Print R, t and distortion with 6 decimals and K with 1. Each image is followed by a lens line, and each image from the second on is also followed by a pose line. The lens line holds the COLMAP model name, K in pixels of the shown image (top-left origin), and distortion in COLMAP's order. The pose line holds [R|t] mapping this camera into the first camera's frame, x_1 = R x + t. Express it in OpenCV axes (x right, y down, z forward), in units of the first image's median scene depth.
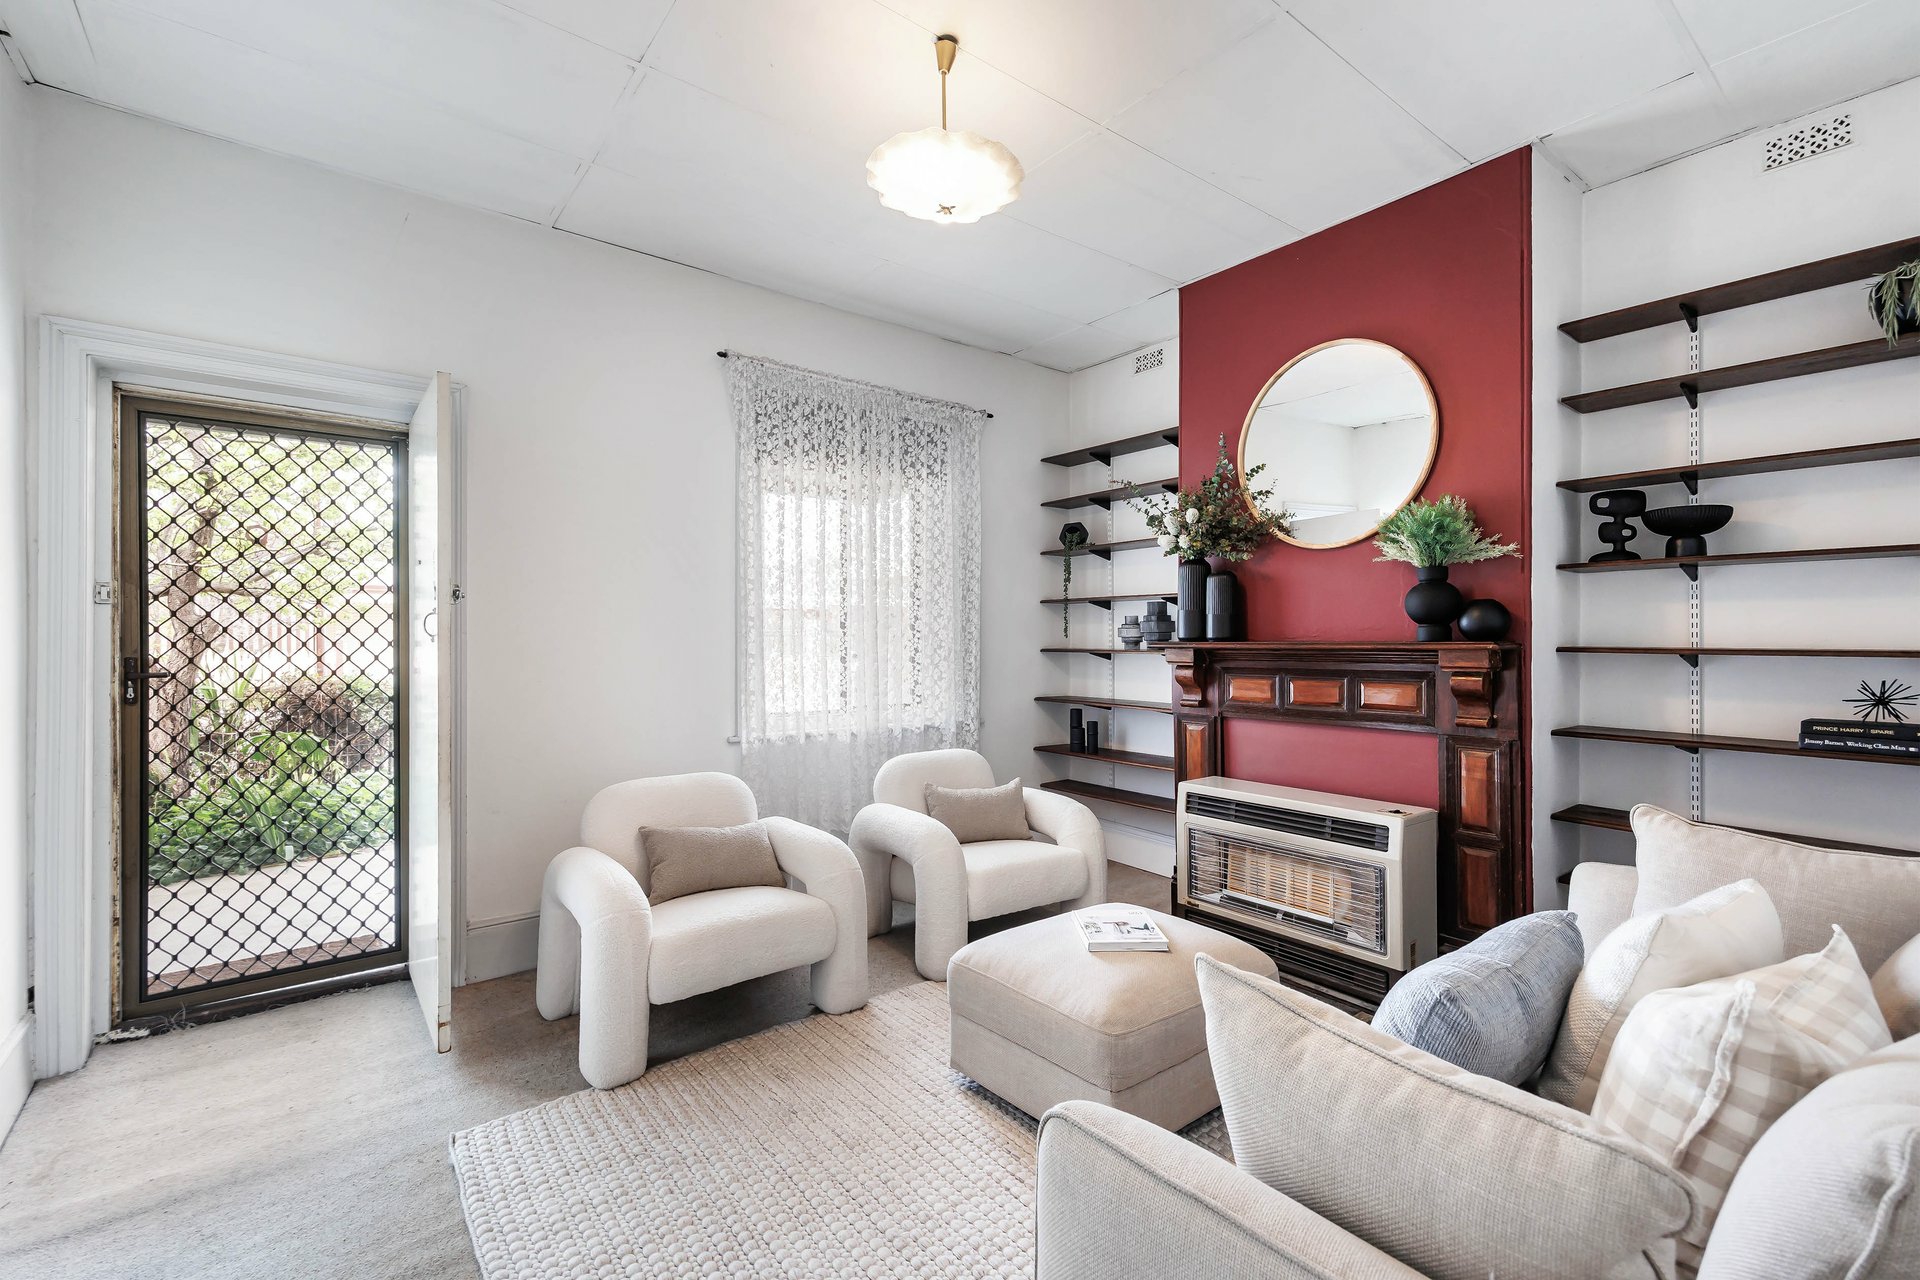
lens RADIAL K [[814.7, 0, 950.6], [0, 814.7, 638.8], [0, 0, 1]] dist [0.003321, 0.000127]
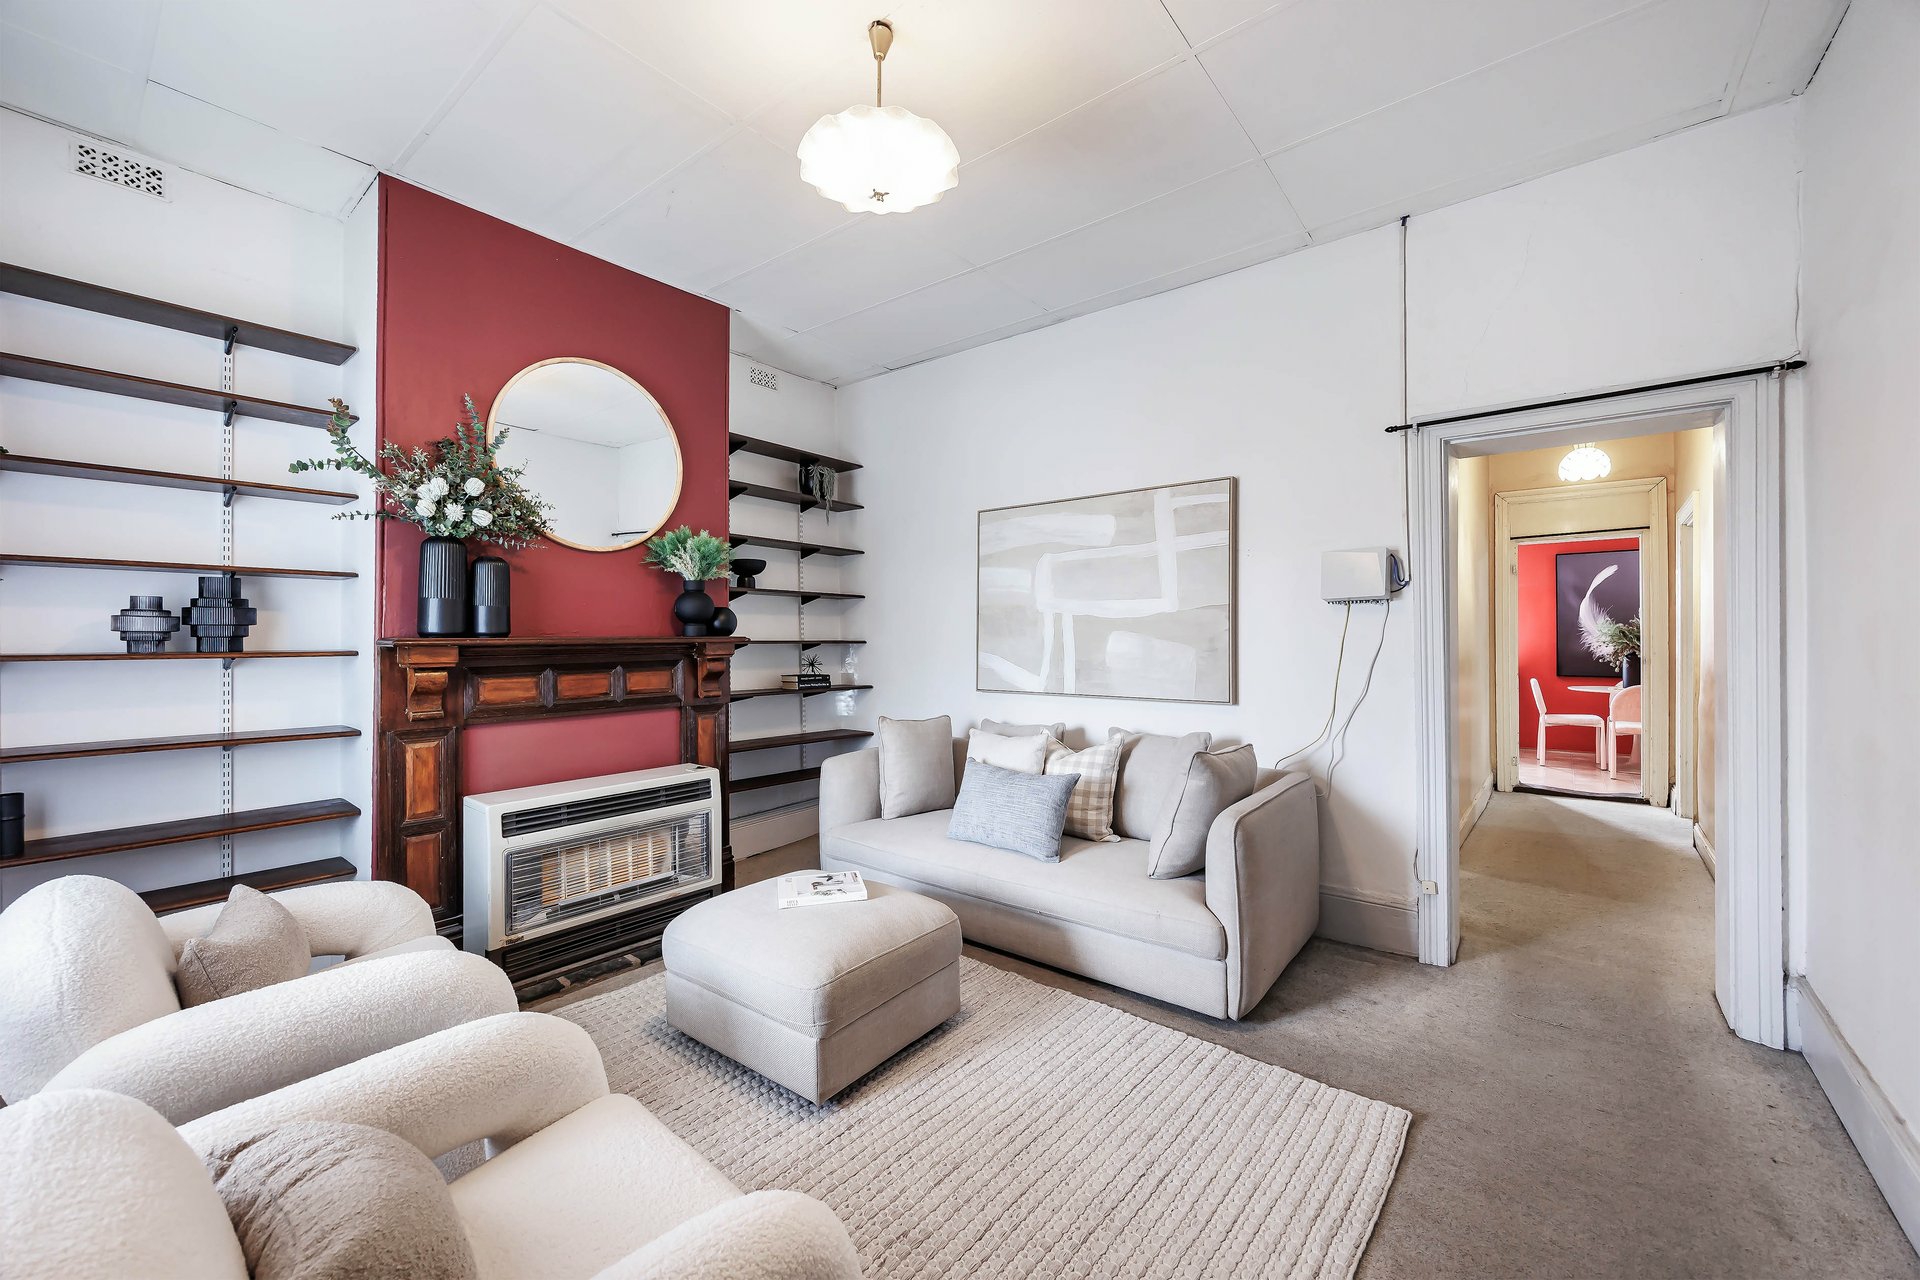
lens RADIAL K [[764.0, 0, 947.3], [0, 764.0, 634.9], [0, 0, 1]] dist [-0.001580, -0.000212]
pose [[-0.227260, 0.005506, 0.973819, -0.604521], [0.003260, 0.999983, -0.004893, 0.006494], [-0.973829, 0.002062, -0.227274, 0.742356]]
